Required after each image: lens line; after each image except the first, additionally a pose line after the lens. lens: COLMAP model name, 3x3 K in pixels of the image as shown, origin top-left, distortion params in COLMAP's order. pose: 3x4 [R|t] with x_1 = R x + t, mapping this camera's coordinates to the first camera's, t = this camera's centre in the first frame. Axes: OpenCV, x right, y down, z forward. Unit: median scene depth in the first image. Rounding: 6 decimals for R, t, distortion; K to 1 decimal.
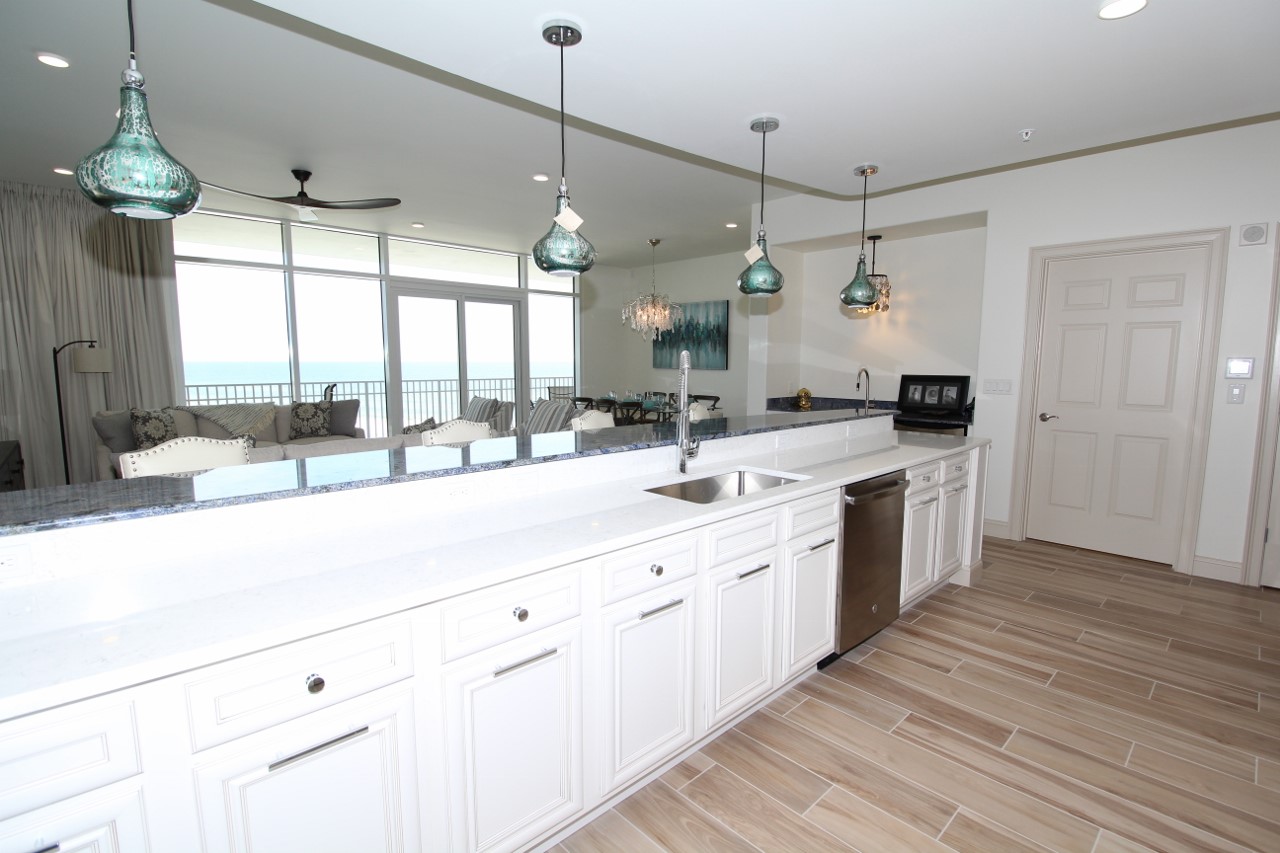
lens RADIAL K [[589.4, 0, 646.5], [0, 589.4, 428.3], [0, 0, 1]] dist [-0.008934, -0.007099]
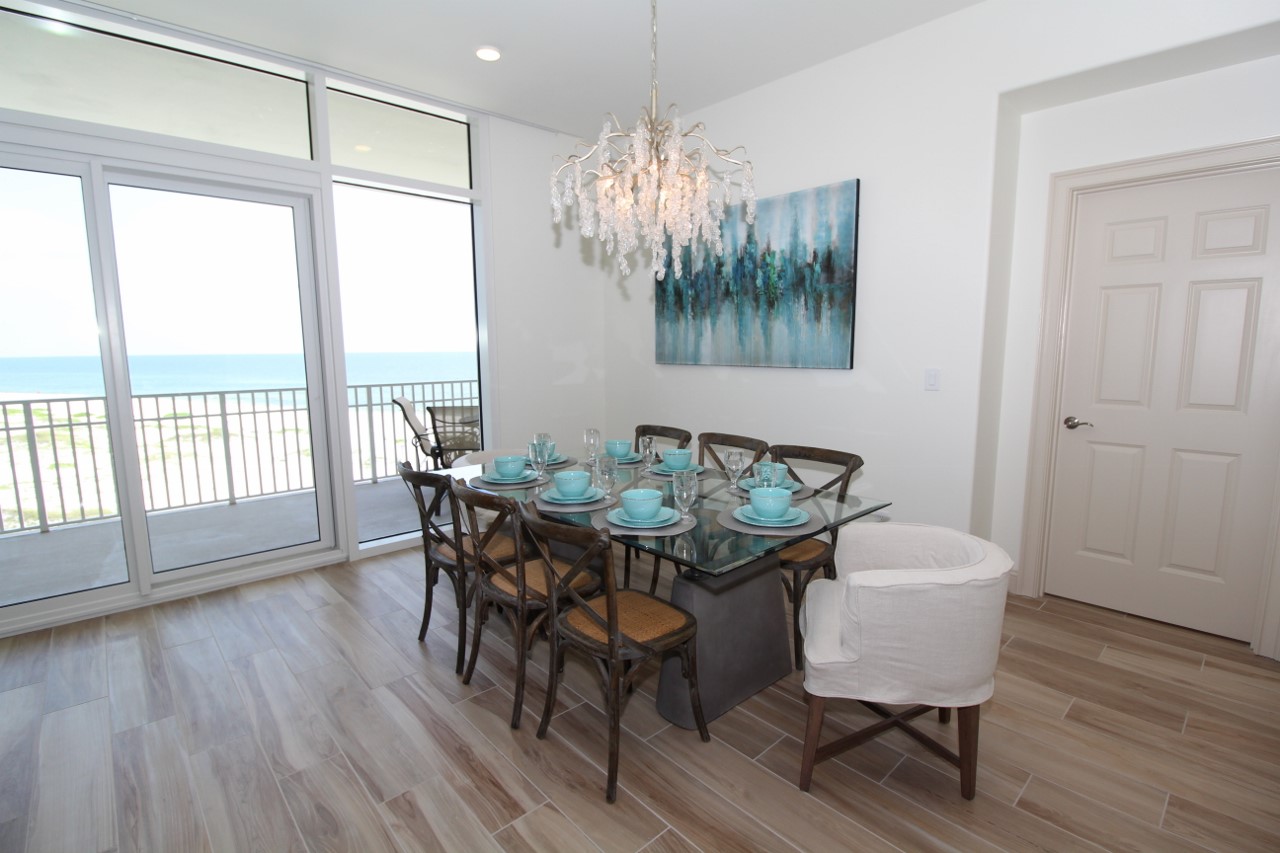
lens RADIAL K [[589.4, 0, 640.9], [0, 589.4, 427.9], [0, 0, 1]] dist [-0.008934, -0.007099]
pose [[0.999781, -0.010464, -0.018128, 0.007802], [0.010924, 0.999616, 0.025464, -0.072970], [0.017854, -0.025657, 0.999511, 0.621268]]
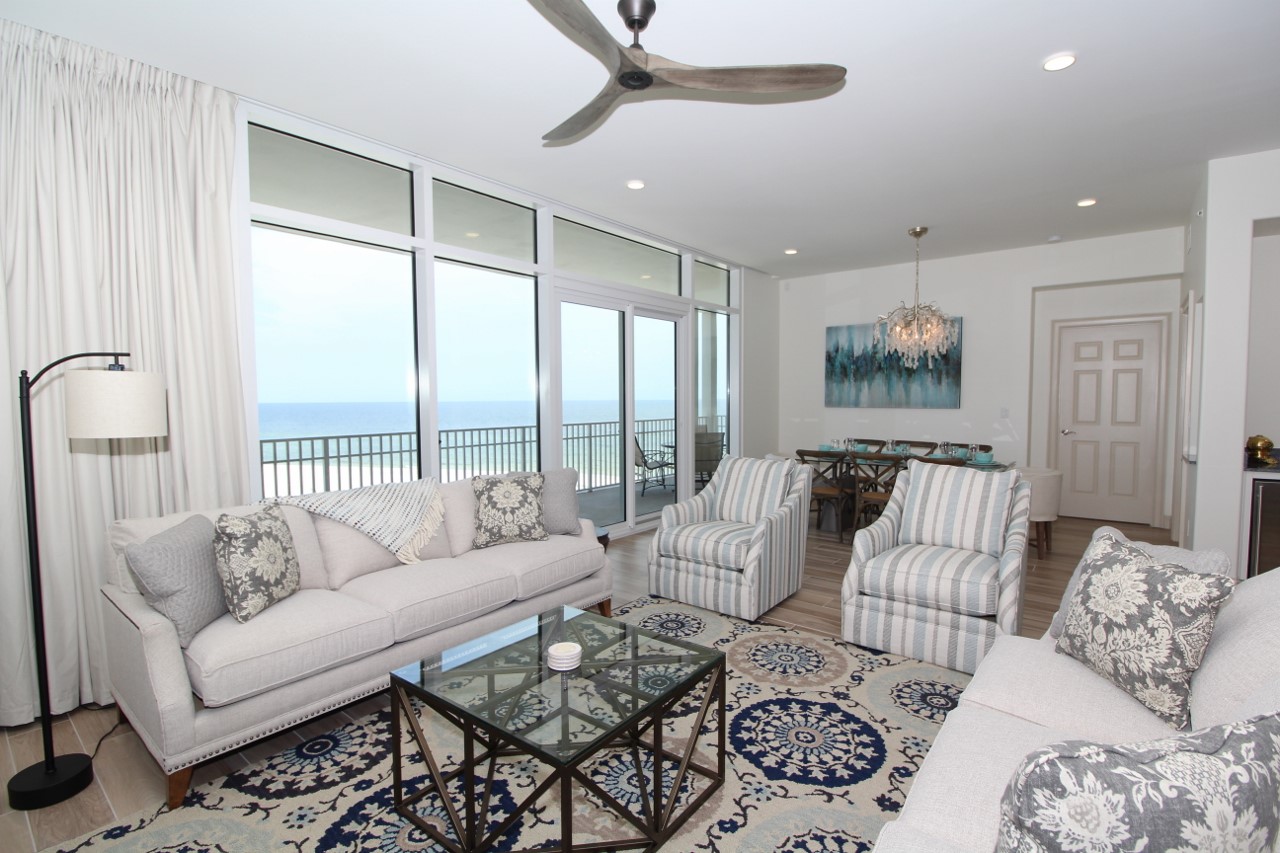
lens RADIAL K [[589.4, 0, 642.3], [0, 589.4, 431.8], [0, 0, 1]] dist [-0.008934, -0.007099]
pose [[0.991540, -0.015975, 0.128814, -0.364435], [0.023379, 0.998147, -0.056172, -0.036849], [-0.127678, 0.058708, 0.990077, 0.310353]]
